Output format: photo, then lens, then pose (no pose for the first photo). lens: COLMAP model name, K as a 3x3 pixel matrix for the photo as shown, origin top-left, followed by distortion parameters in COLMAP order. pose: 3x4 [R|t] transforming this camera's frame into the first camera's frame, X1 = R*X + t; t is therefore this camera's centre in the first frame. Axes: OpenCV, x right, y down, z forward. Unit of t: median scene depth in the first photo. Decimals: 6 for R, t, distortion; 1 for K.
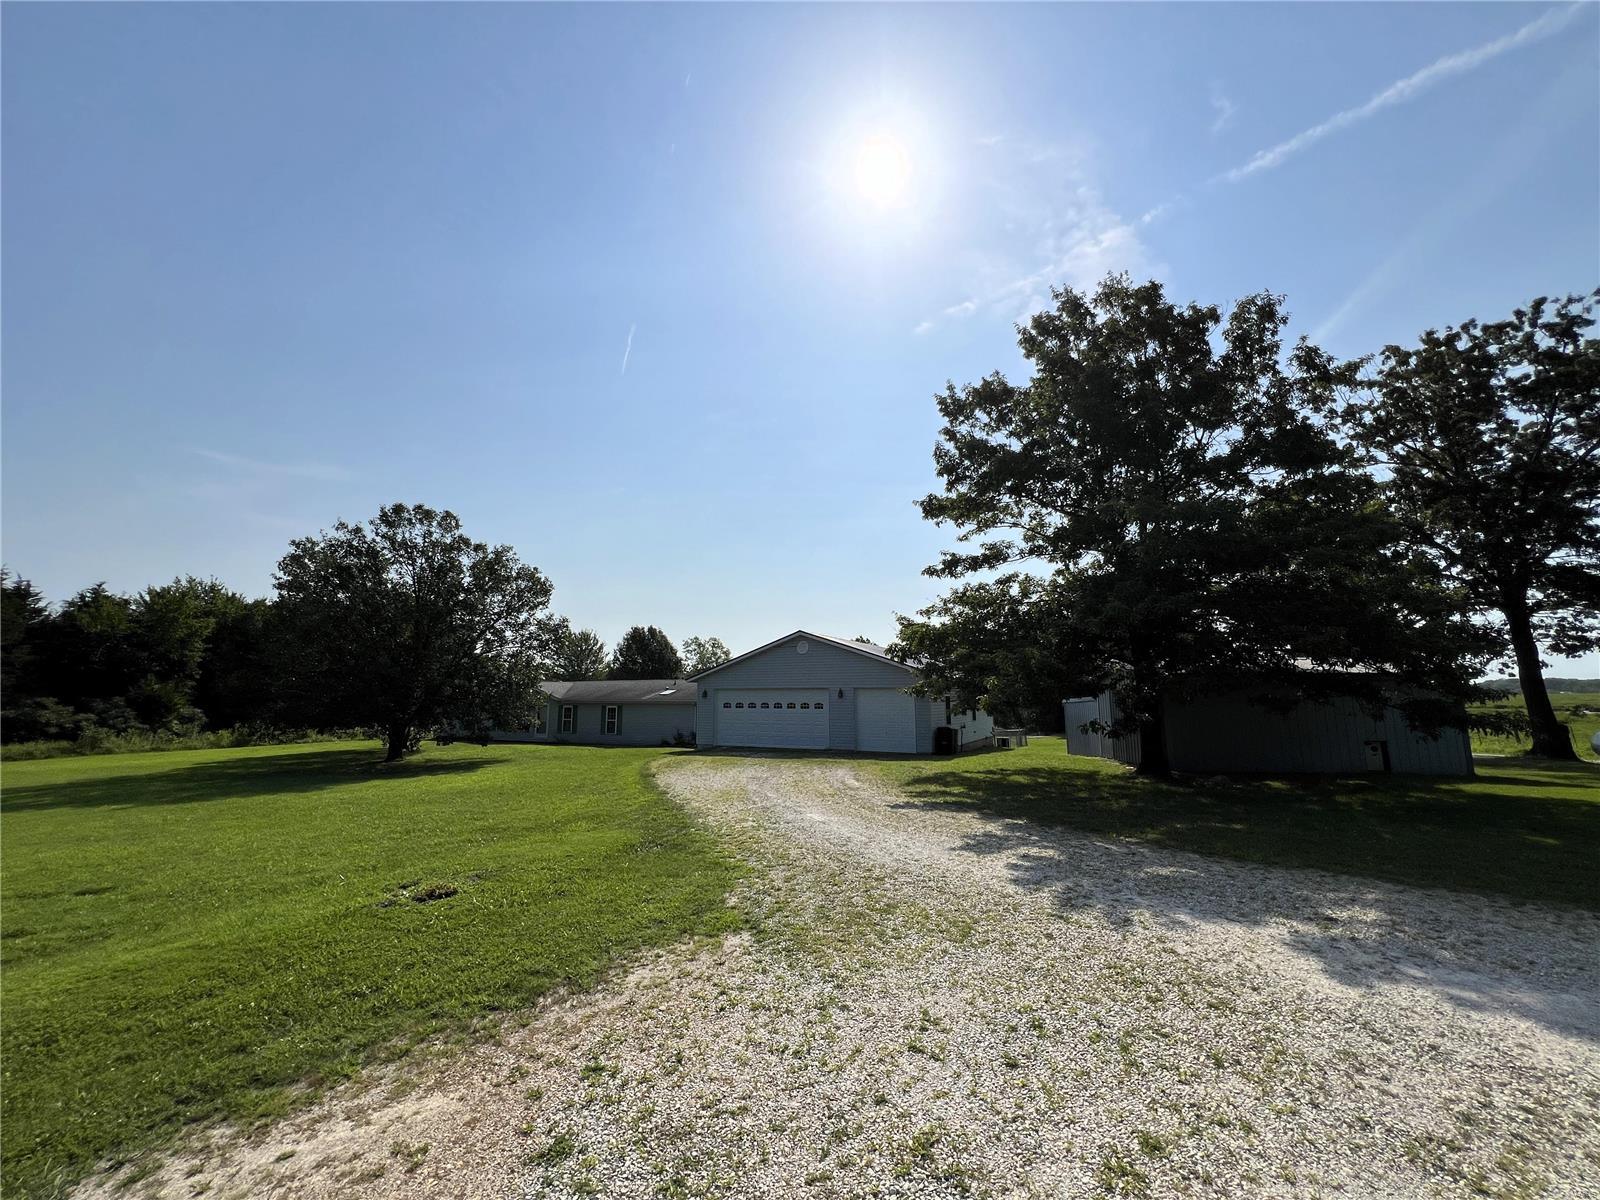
lens RADIAL K [[642.8, 0, 800.0], [0, 642.8, 600.0], [0, 0, 1]] dist [-0.002675, 0.000367]
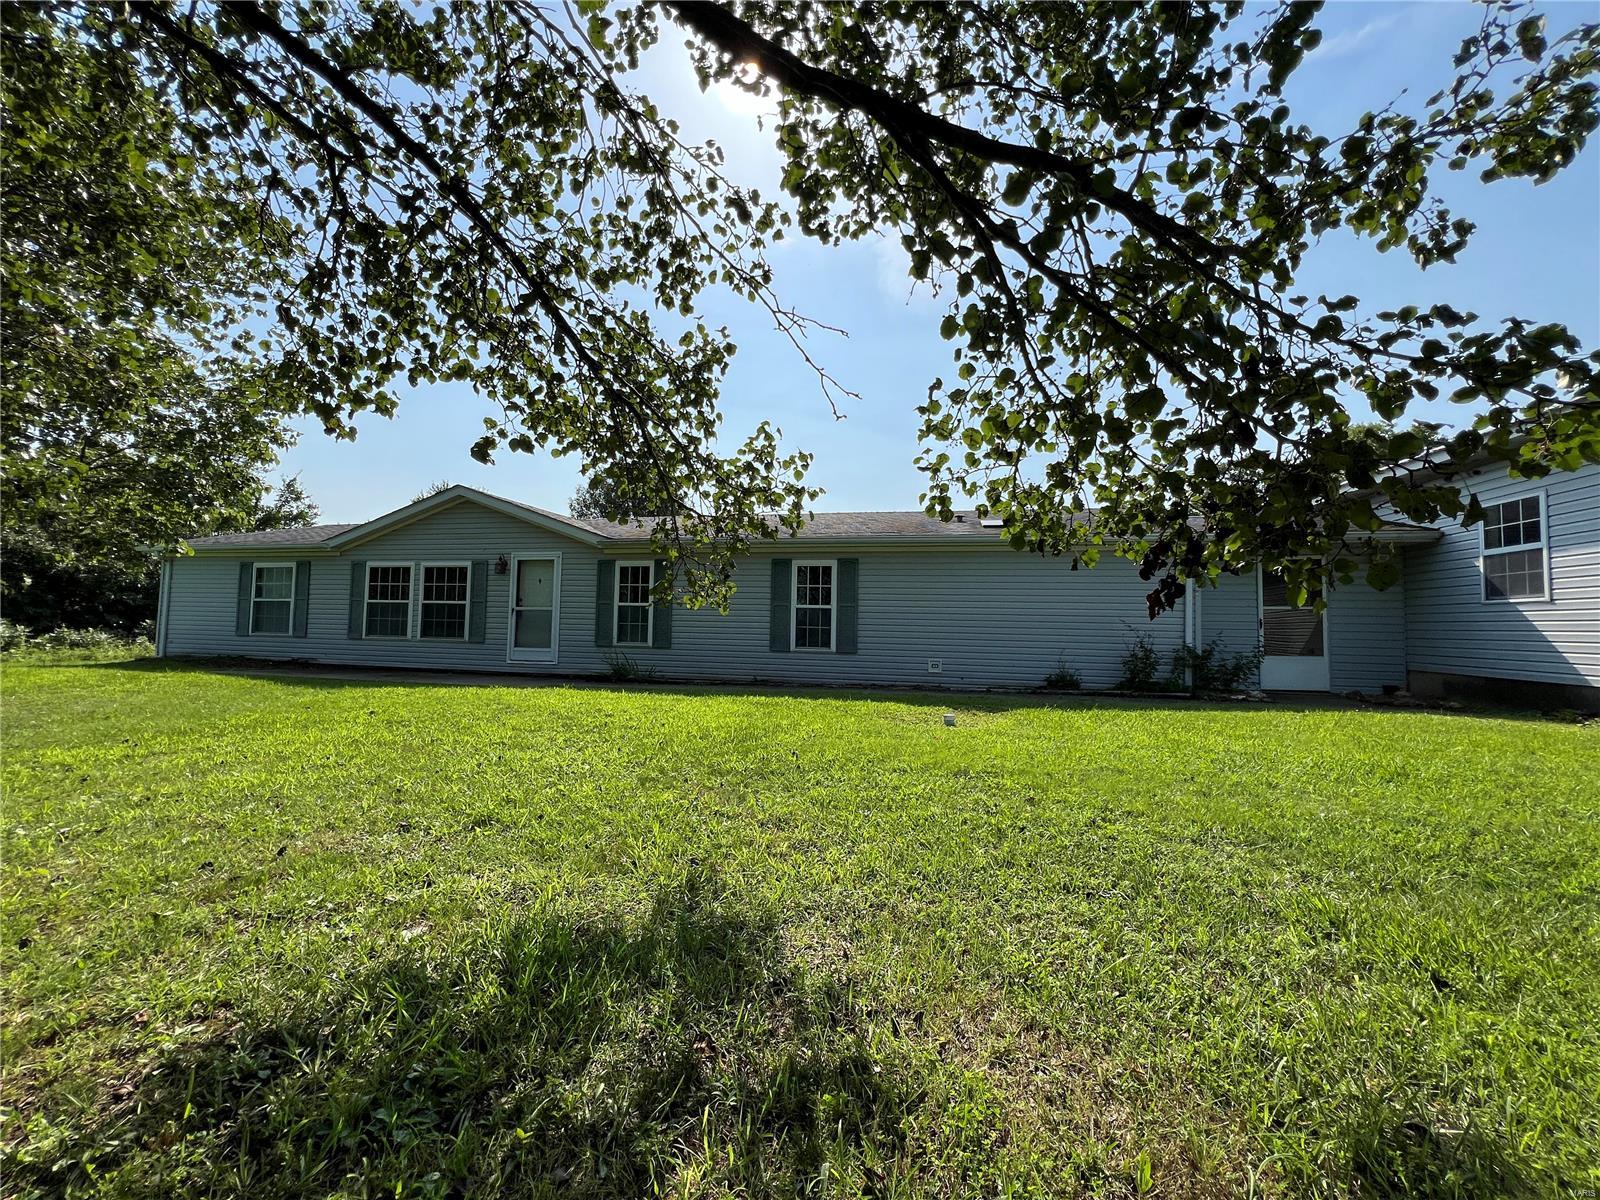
lens RADIAL K [[642.8, 0, 800.0], [0, 642.8, 600.0], [0, 0, 1]] dist [-0.002675, 0.000367]
pose [[0.973308, 0.026373, 0.227981, -0.487653], [-0.053823, 0.991902, 0.115041, 0.198331], [-0.223100, -0.124241, 0.966846, 0.938391]]
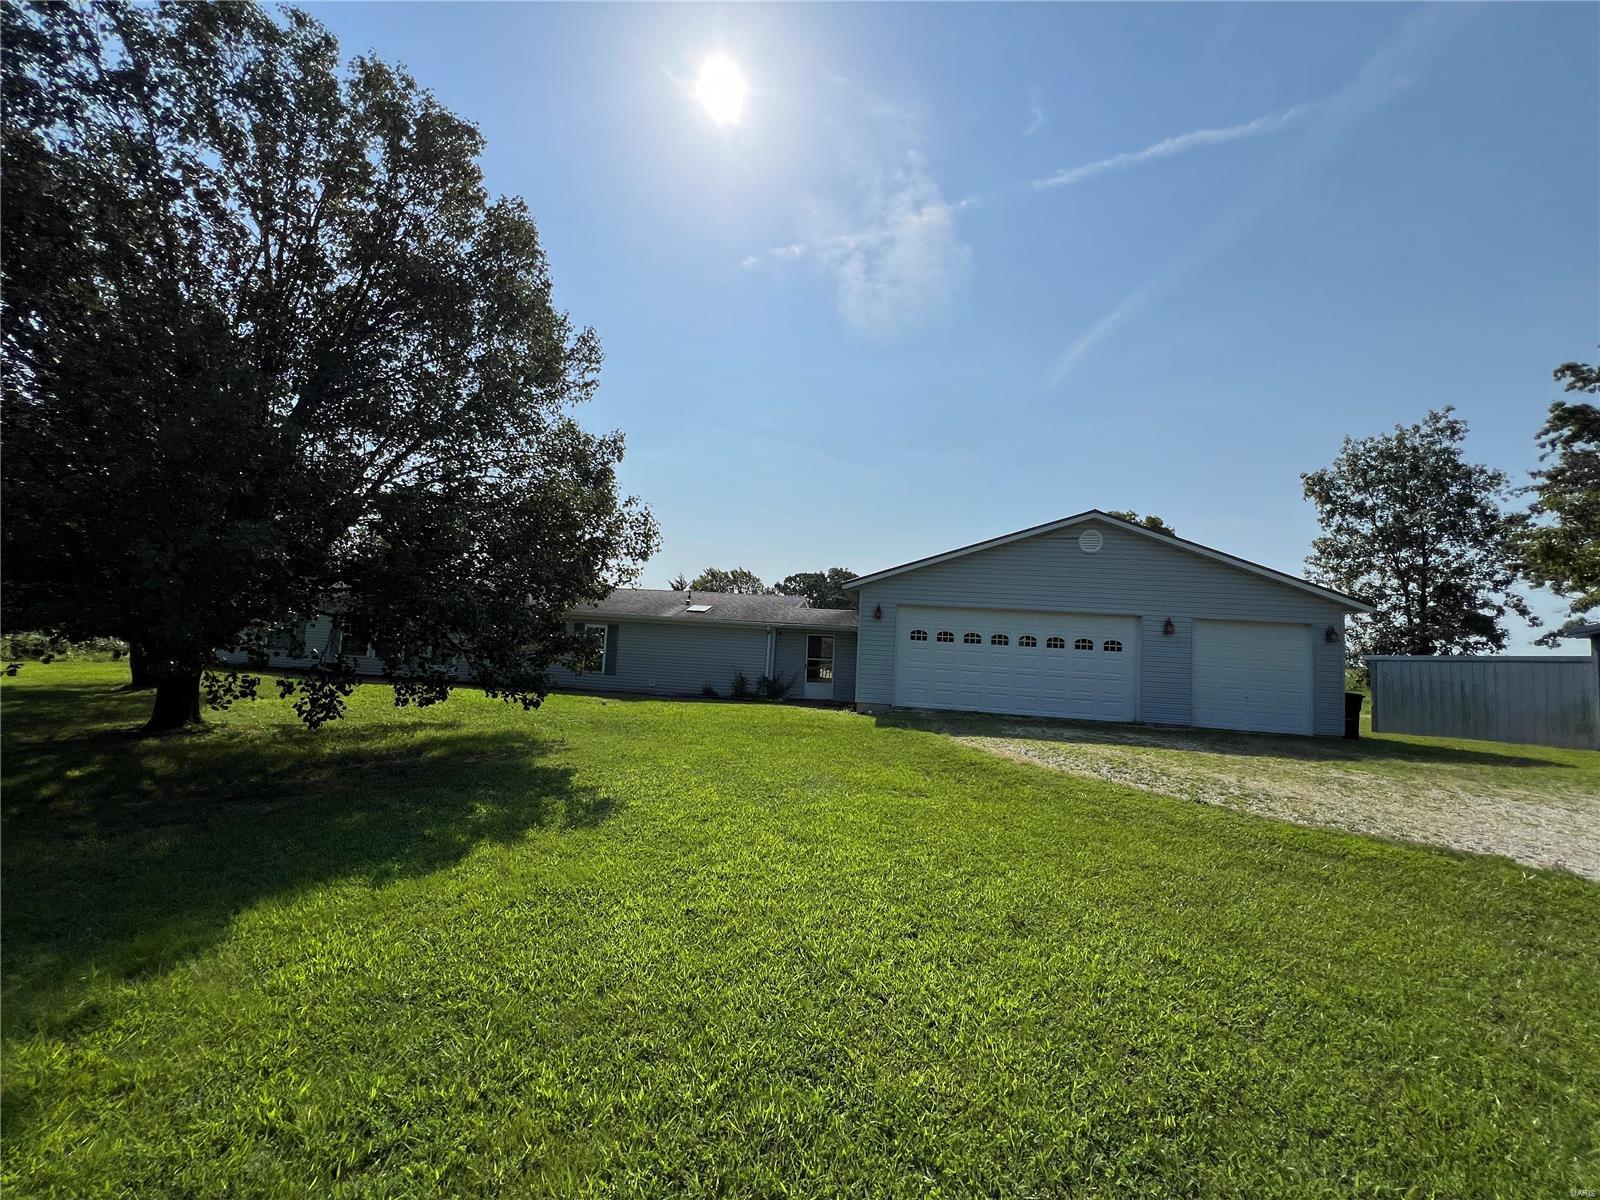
lens RADIAL K [[649.5, 0, 800.0], [0, 649.5, 600.0], [0, 0, 1]] dist [0.002654, 0.000501]
pose [[0.946270, 0.078266, 0.313765, -0.403280], [-0.106683, 0.991504, 0.074419, 0.107628], [-0.305274, -0.103894, 0.946580, 0.526899]]
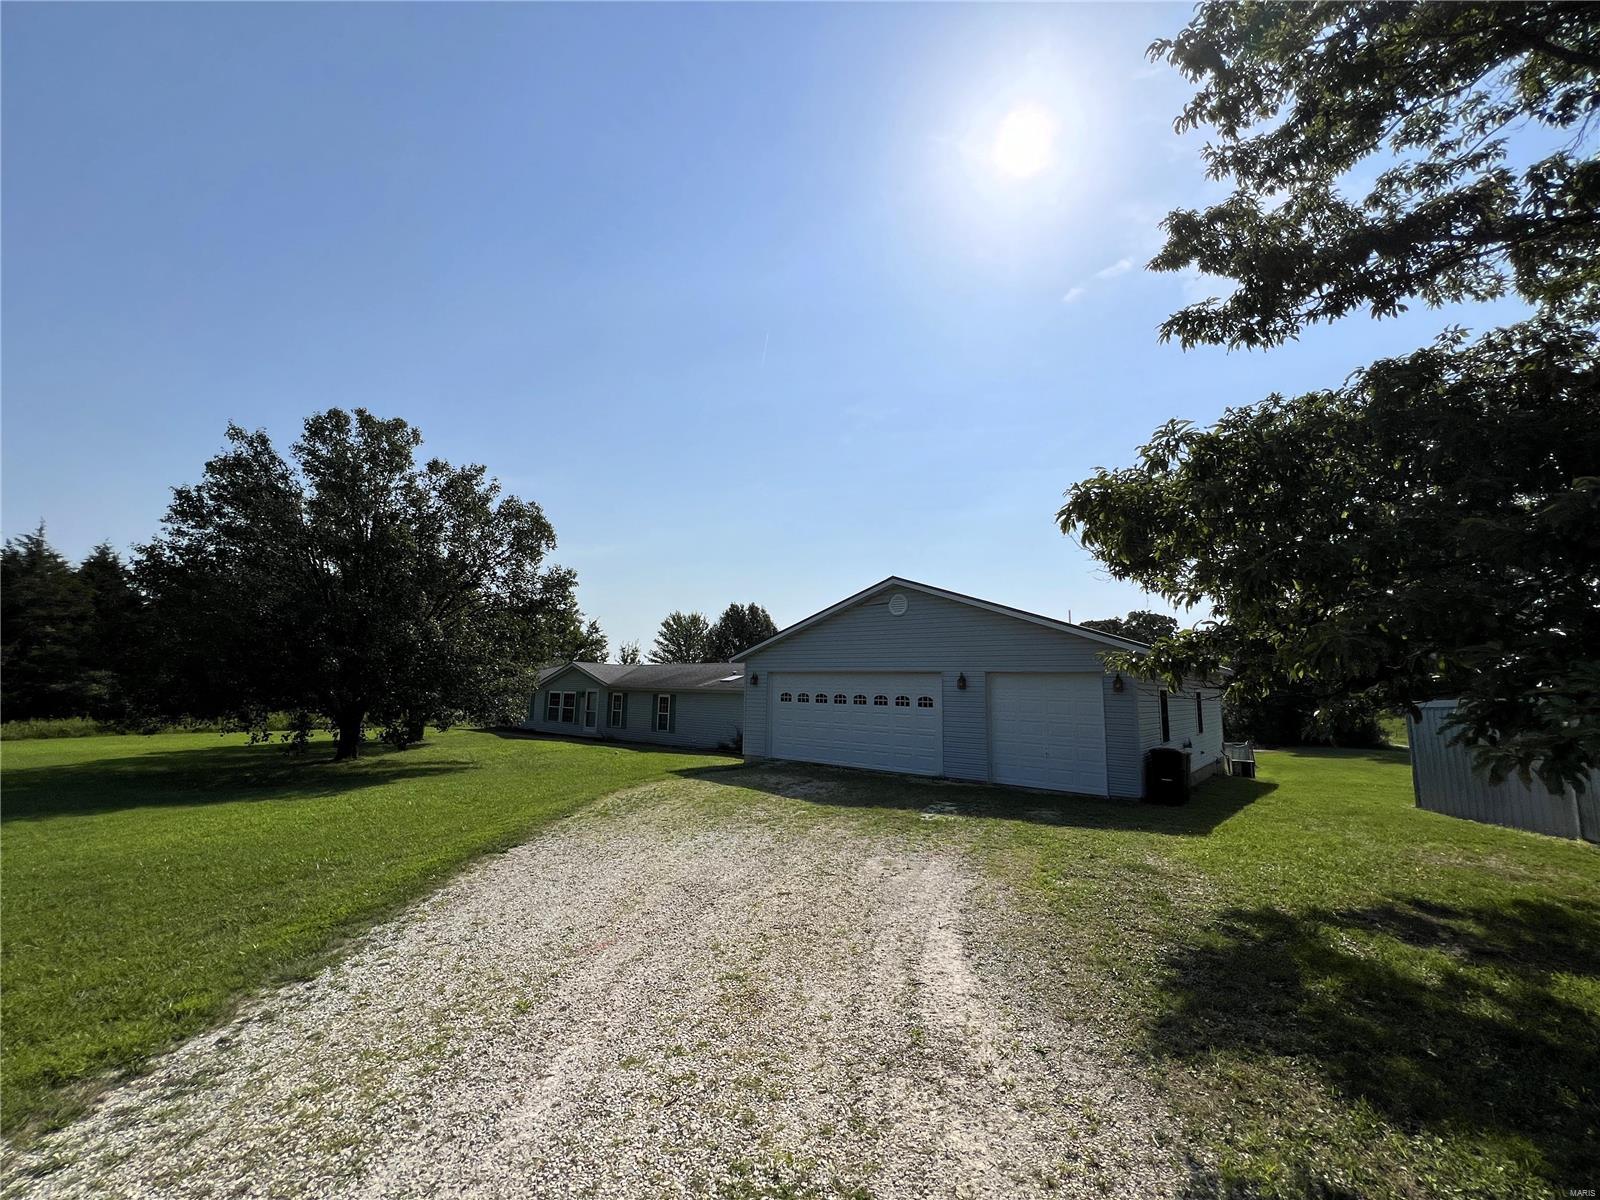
lens RADIAL K [[642.8, 0, 800.0], [0, 642.8, 600.0], [0, 0, 1]] dist [-0.002675, 0.000367]
pose [[0.975686, -0.008180, -0.219022, 0.045554], [0.010542, 0.999898, 0.009617, 0.061662], [0.218921, -0.011692, 0.975672, 0.384340]]
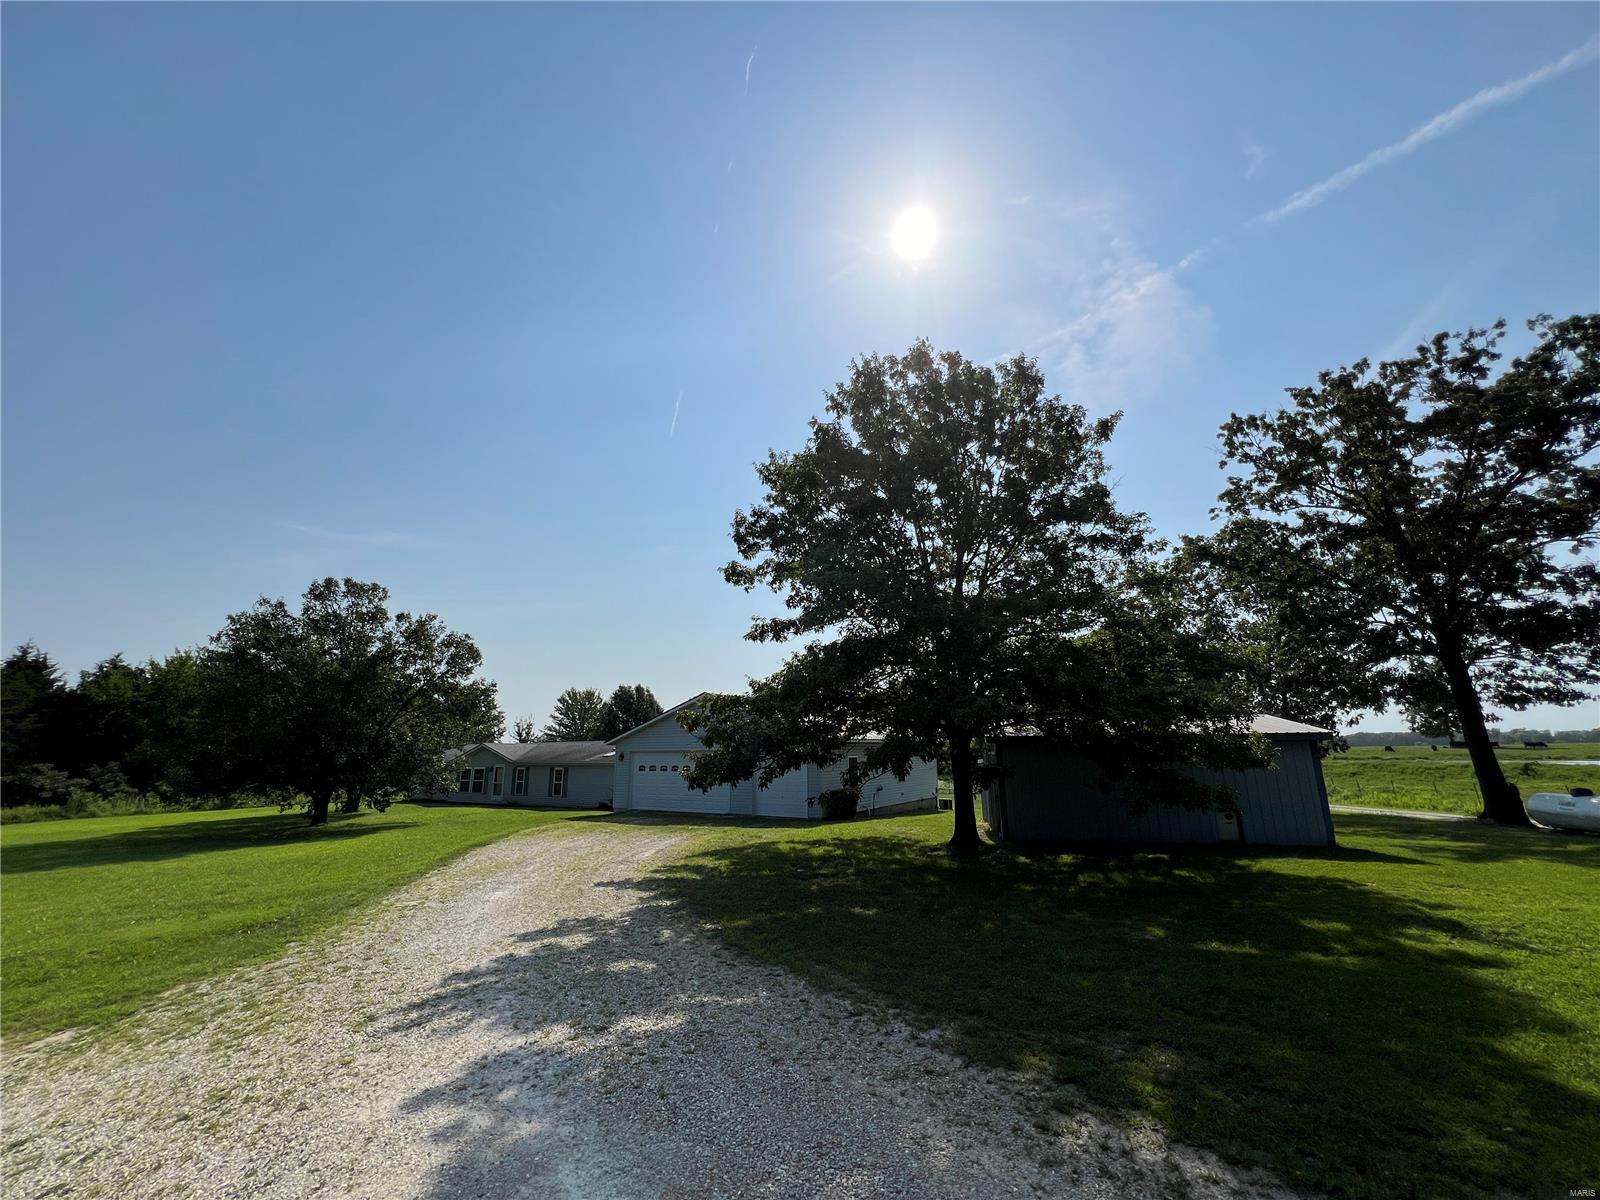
lens RADIAL K [[642.8, 0, 800.0], [0, 642.8, 600.0], [0, 0, 1]] dist [-0.002675, 0.000367]
pose [[0.997111, -0.025545, -0.071530, 0.218650], [0.019651, 0.996444, -0.081929, -0.010533], [0.073369, 0.080287, 0.994068, 0.002695]]
